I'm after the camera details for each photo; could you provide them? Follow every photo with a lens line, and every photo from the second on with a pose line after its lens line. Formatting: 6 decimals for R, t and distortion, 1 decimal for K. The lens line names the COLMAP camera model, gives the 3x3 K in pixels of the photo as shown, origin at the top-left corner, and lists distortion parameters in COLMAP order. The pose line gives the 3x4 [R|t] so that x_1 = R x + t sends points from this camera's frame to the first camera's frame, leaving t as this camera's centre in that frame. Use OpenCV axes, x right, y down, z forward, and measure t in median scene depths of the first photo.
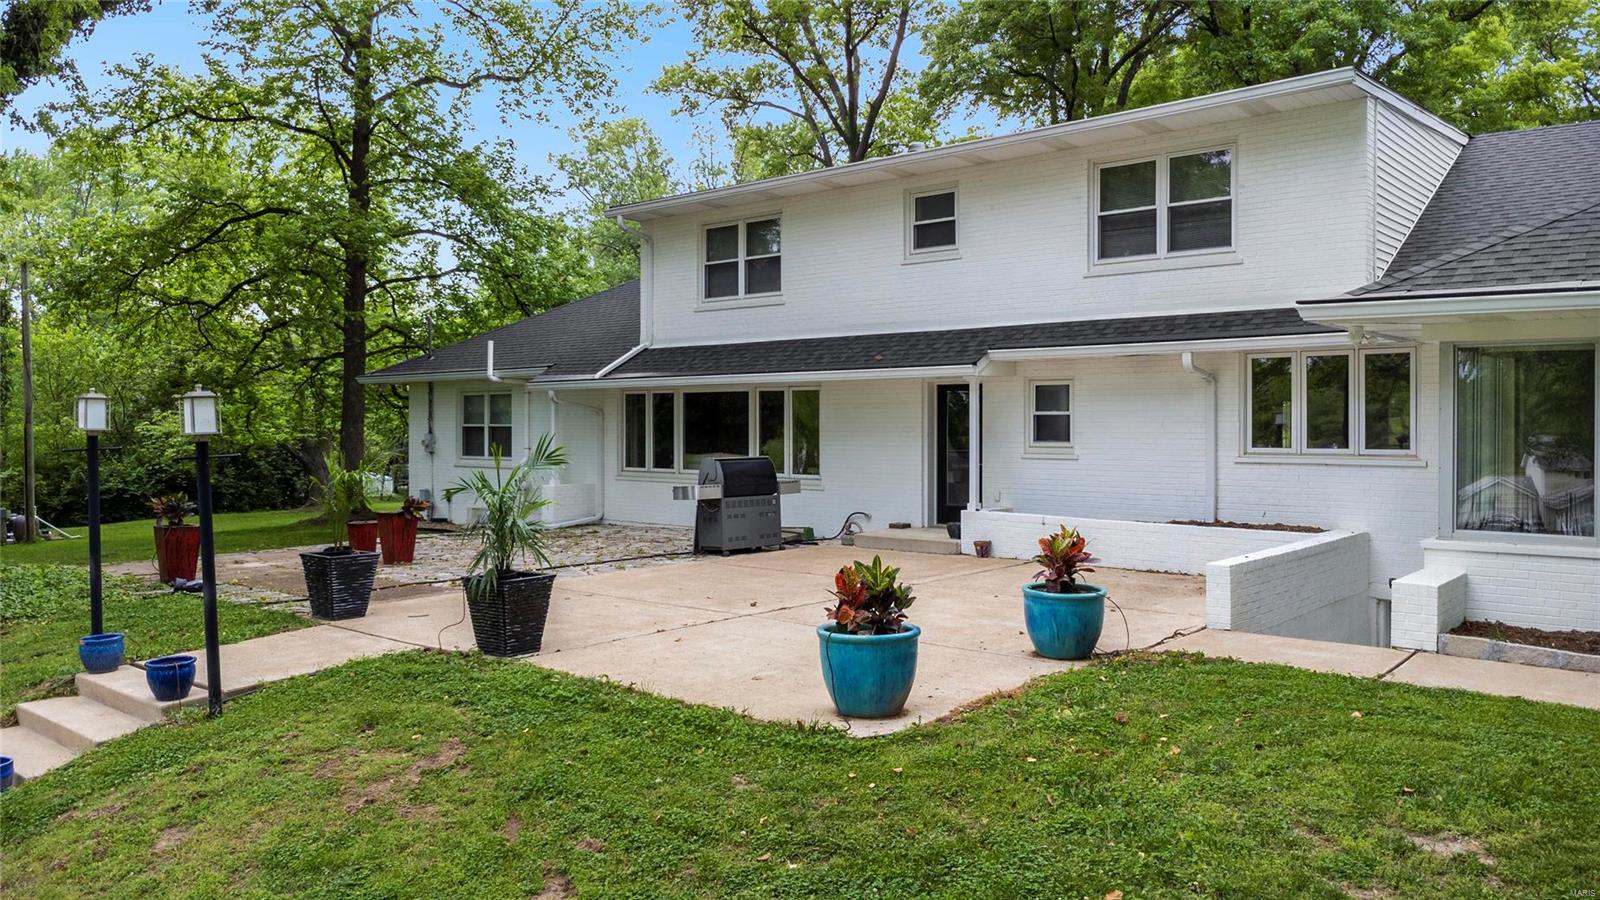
lens RADIAL K [[1170.0, 0, 794.3], [0, 1170.0, 440.4], [0, 0, 1]] dist [0.002695, 0.000328]
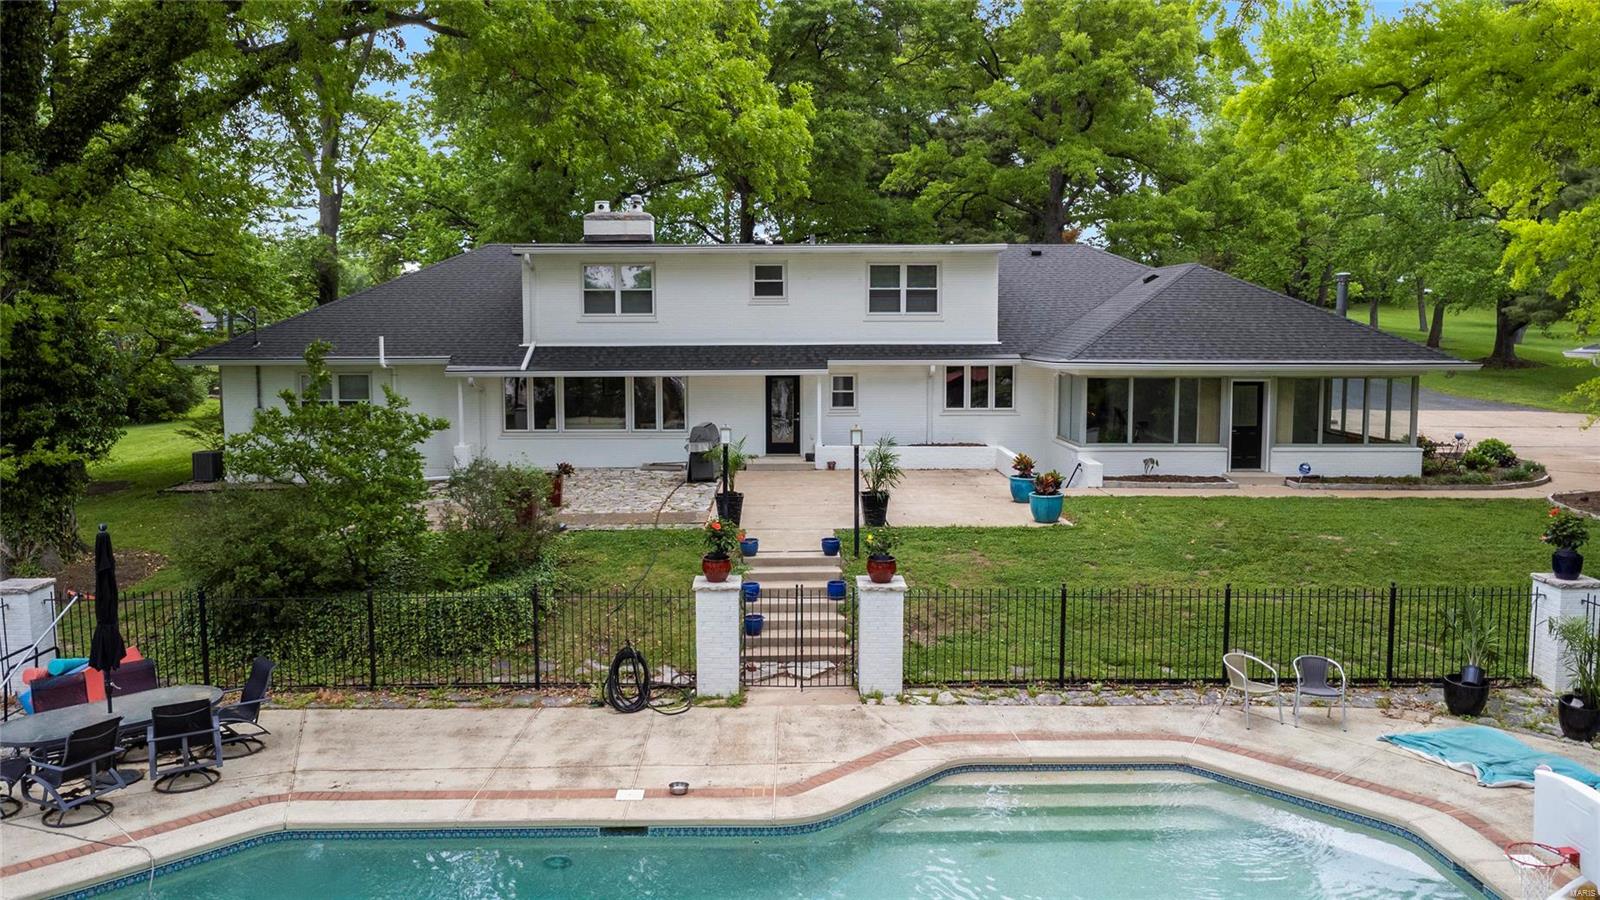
lens RADIAL K [[1170.0, 0, 795.3], [0, 1170.0, 451.2], [0, 0, 1]] dist [0.002695, 0.000328]
pose [[0.748250, -0.083500, 0.658141, -1.097395], [0.011357, 0.993514, 0.113137, -0.142723], [-0.663320, -0.077180, 0.744345, -0.369332]]
